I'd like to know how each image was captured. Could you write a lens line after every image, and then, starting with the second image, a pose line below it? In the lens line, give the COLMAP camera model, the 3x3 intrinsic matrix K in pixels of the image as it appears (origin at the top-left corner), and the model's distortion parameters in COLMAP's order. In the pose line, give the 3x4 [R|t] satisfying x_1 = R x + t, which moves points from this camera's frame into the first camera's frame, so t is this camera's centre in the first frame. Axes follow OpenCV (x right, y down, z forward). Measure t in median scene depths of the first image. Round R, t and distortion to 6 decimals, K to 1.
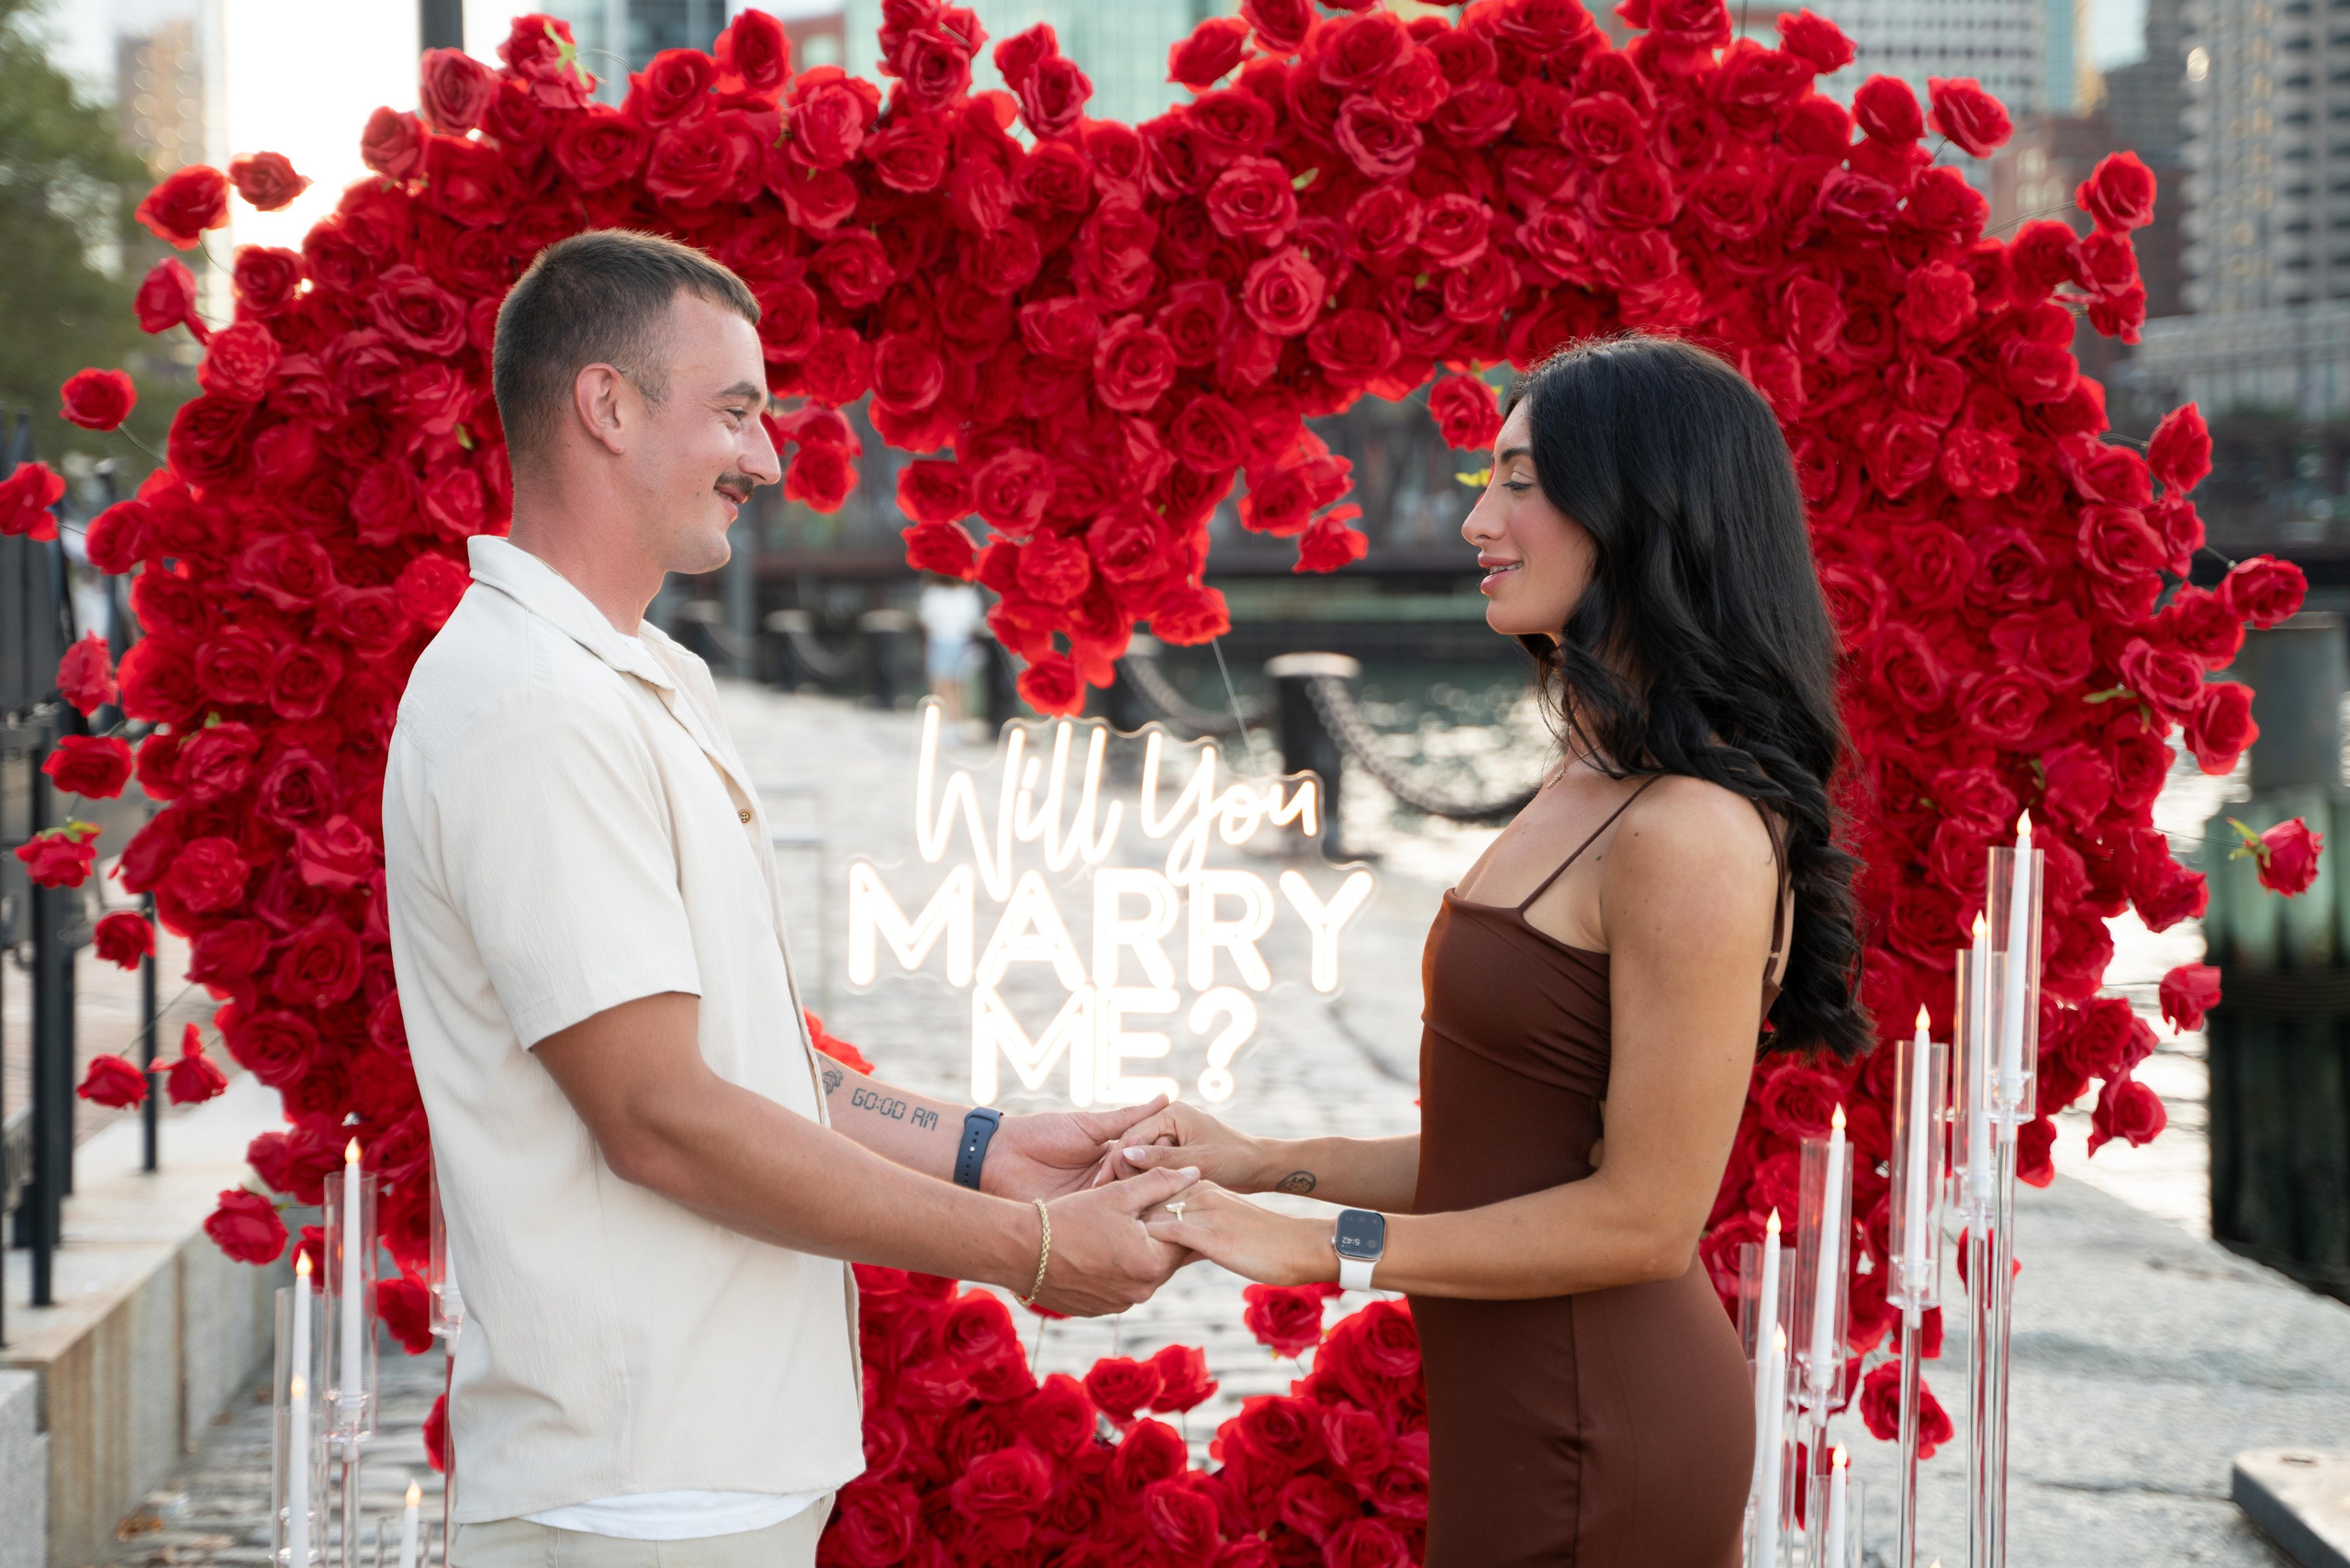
lens RADIAL K [[4487.3, 0, 926.1], [0, 4487.3, 640.4], [0, 0, 1]] dist [0.242525, 0.000000]
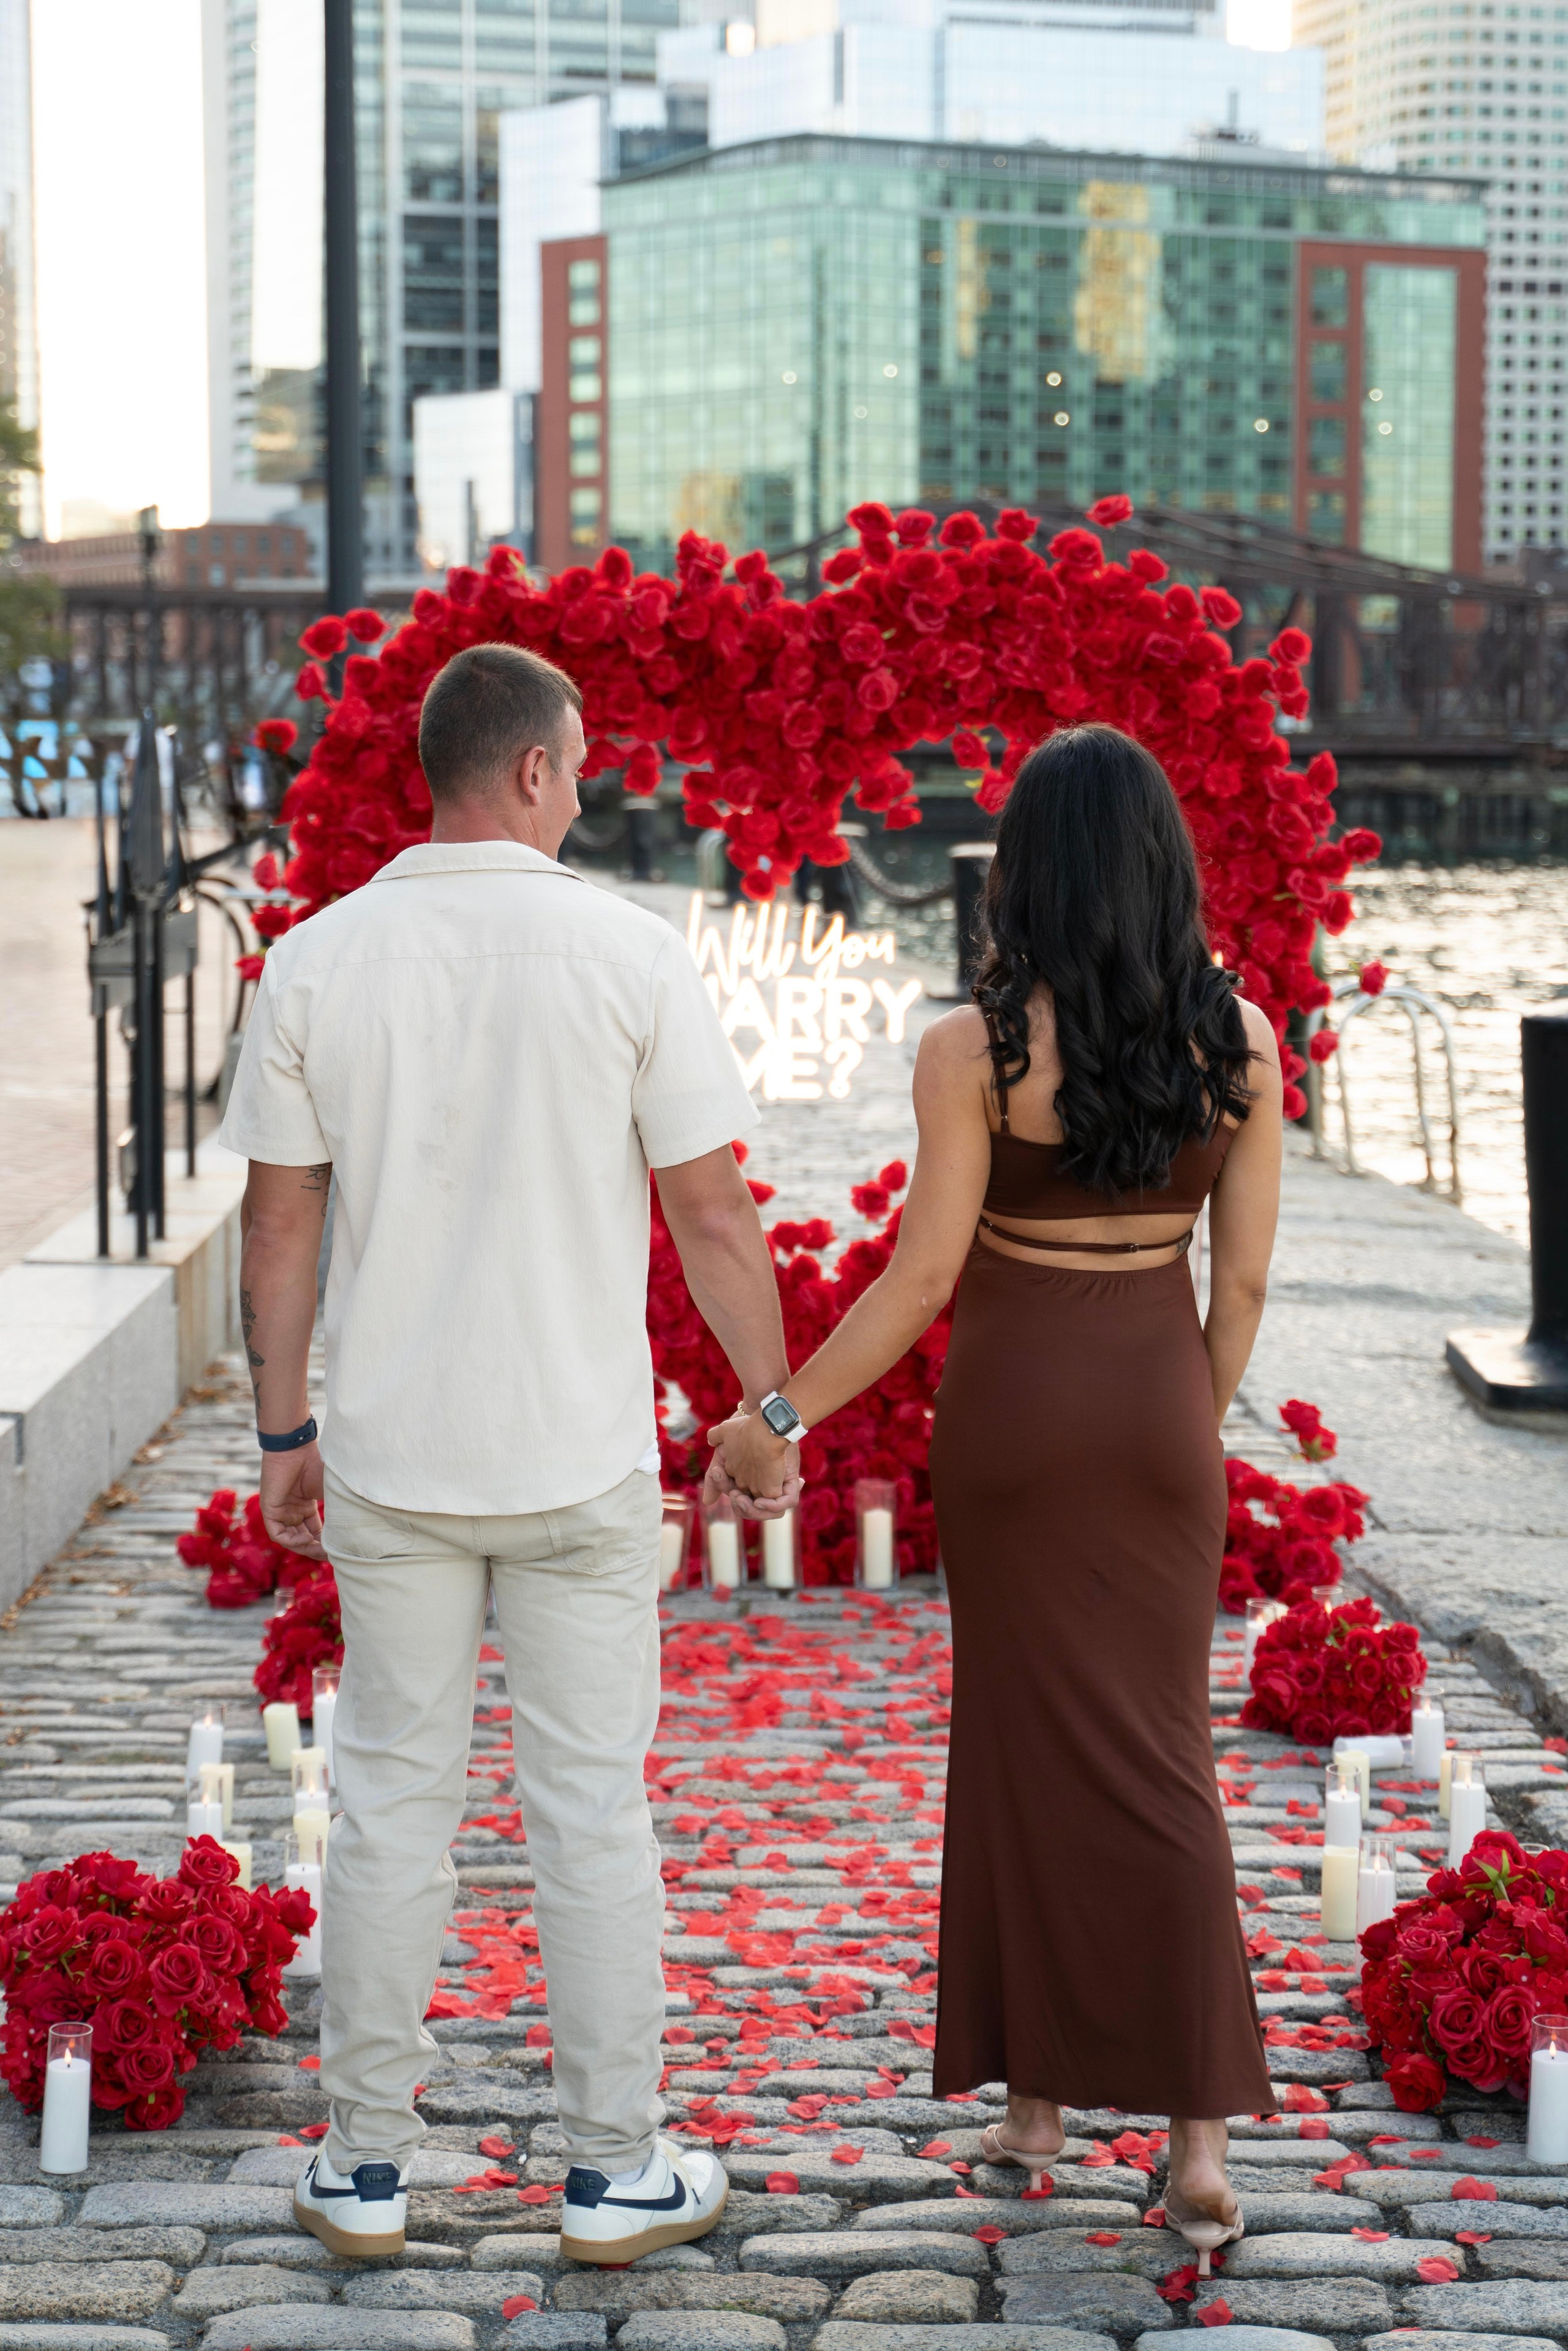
lens RADIAL K [[4143.0, 0, 765.5], [0, 4143.0, 1069.2], [0, 0, 1]] dist [0.121025, 0.000000]
pose [[0.999568, 0.010630, 0.027404, -0.018701], [-0.012295, 0.998041, 0.061347, -0.021769], [-0.026698, -0.061658, 0.997740, -0.835168]]
